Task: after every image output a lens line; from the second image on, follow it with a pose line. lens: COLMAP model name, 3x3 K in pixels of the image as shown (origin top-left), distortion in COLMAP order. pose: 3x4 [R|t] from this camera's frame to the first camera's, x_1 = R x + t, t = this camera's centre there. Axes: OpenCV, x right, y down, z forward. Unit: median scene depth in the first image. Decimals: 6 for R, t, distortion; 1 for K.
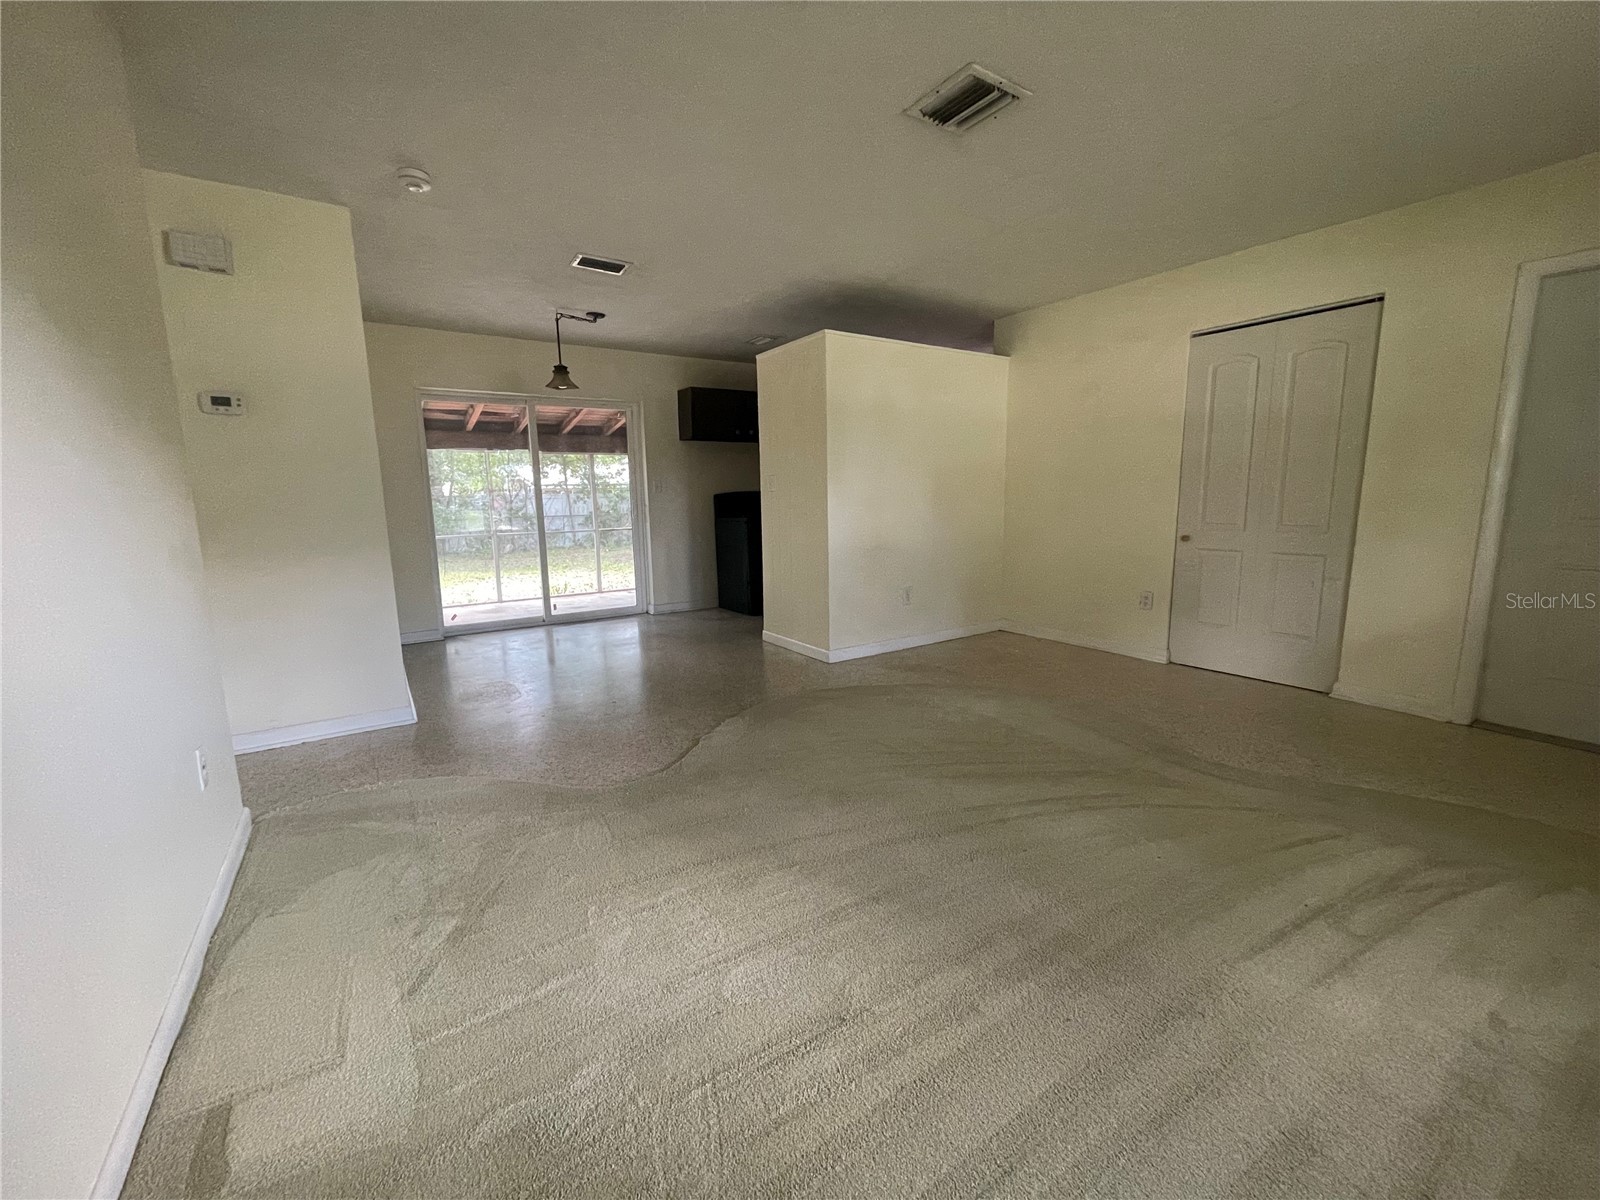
lens RADIAL K [[653.4, 0, 800.0], [0, 653.4, 600.0], [0, 0, 1]] dist [-0.000300, -0.000150]
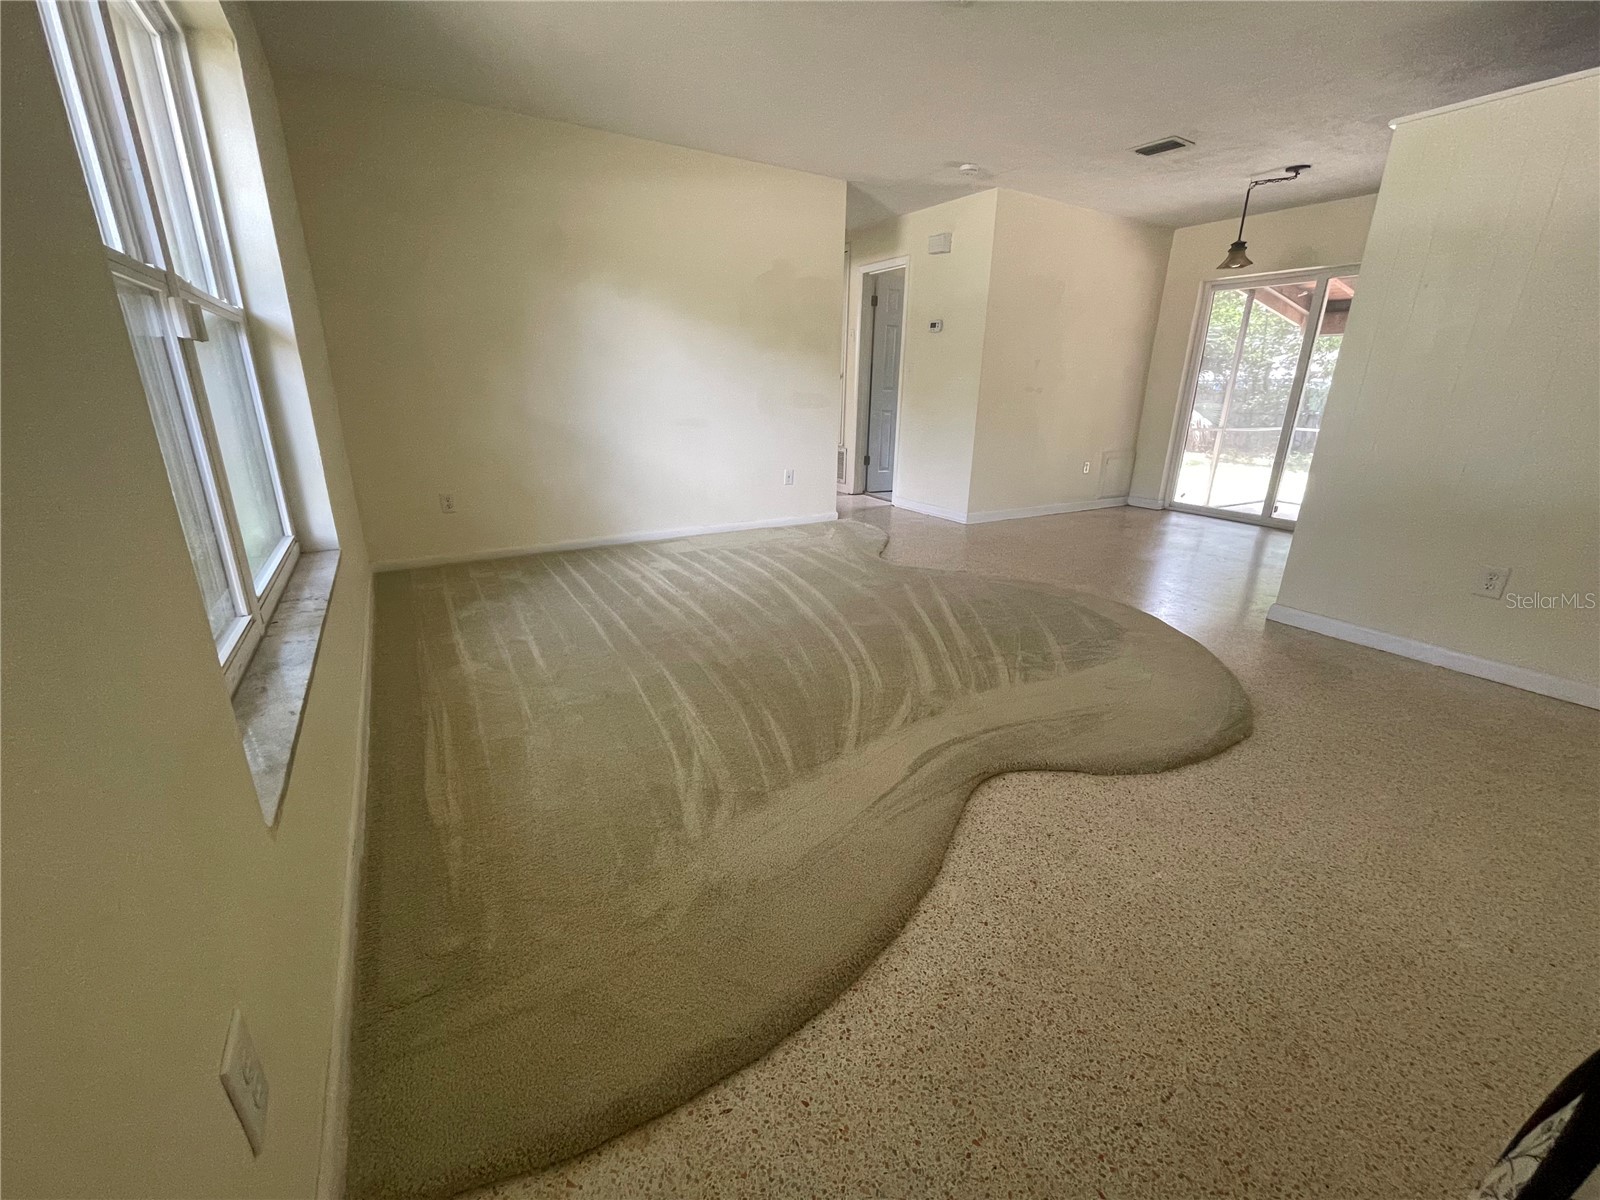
lens RADIAL K [[648.1, 0, 802.5], [0, 648.1, 599.2], [0, 0, 1]] dist [-0.000040, -0.000358]
pose [[-0.005154, 0.333217, -0.942836, 0.674918], [-0.168555, 0.929069, 0.329273, -0.073863], [0.985679, 0.160617, 0.051377, 0.387308]]
